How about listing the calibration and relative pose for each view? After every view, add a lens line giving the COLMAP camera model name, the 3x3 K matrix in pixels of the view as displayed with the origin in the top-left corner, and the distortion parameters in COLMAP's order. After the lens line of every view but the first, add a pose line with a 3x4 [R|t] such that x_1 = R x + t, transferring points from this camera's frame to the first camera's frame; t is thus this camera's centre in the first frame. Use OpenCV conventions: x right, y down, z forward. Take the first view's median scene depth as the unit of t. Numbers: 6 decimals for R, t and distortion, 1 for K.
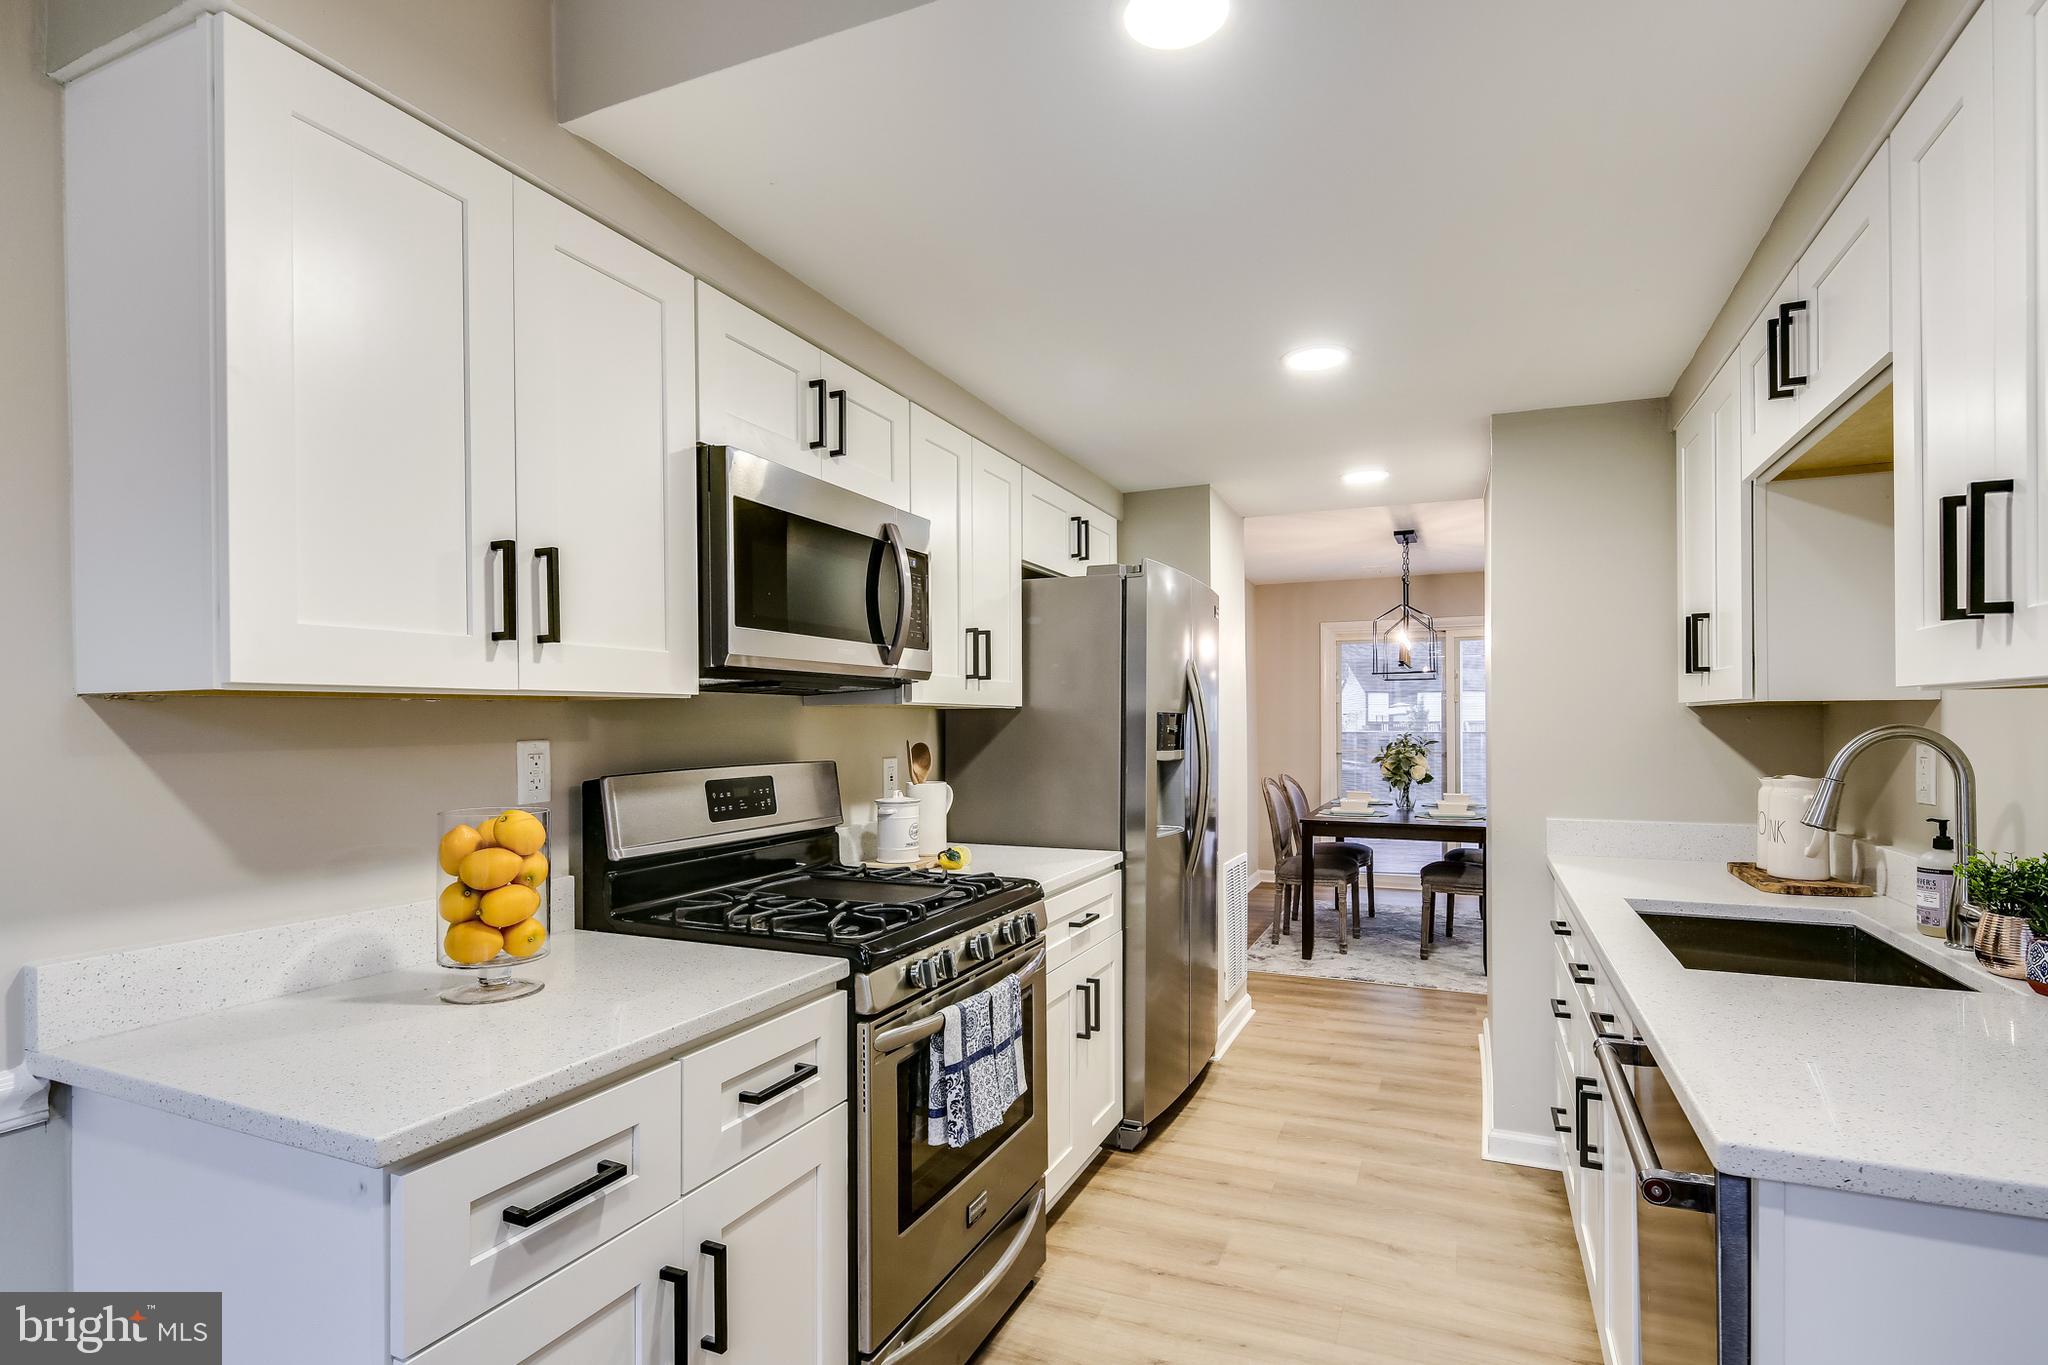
lens RADIAL K [[1000.7, 0, 1027.8], [0, 1000.7, 726.1], [0, 0, 1]] dist [0.000471, -0.002999]
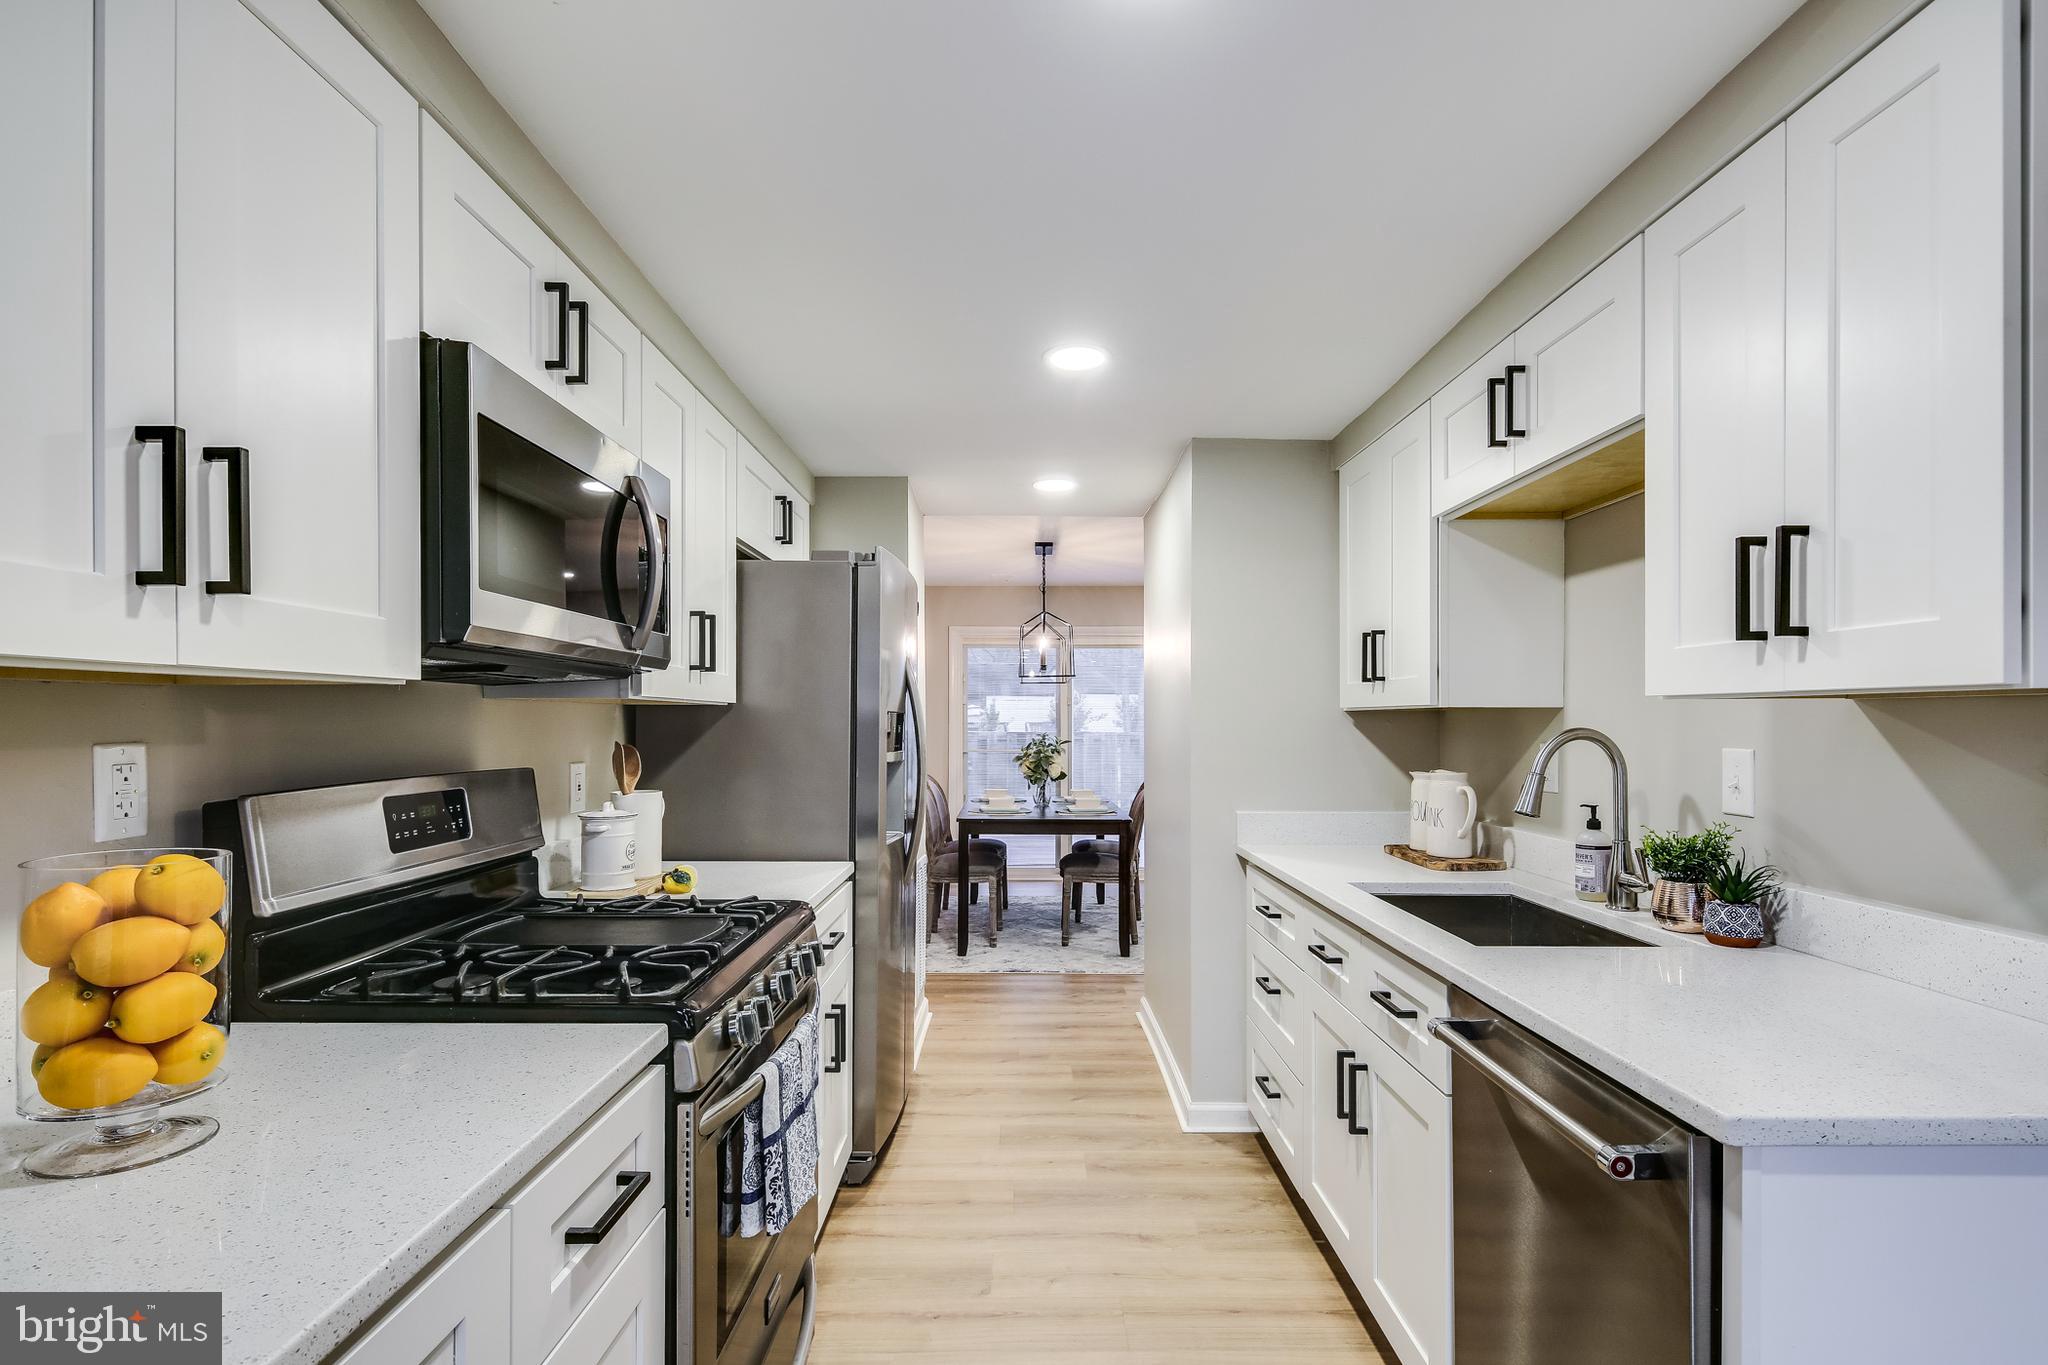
lens RADIAL K [[988.3, 0, 1022.0], [0, 988.3, 722.8], [0, 0, 1]] dist [0.000551, -0.004221]
pose [[0.915907, 0.005691, 0.401350, -0.162497], [-0.004388, 0.999982, -0.004166, 0.000476], [-0.401366, 0.002055, 0.915915, 0.127416]]
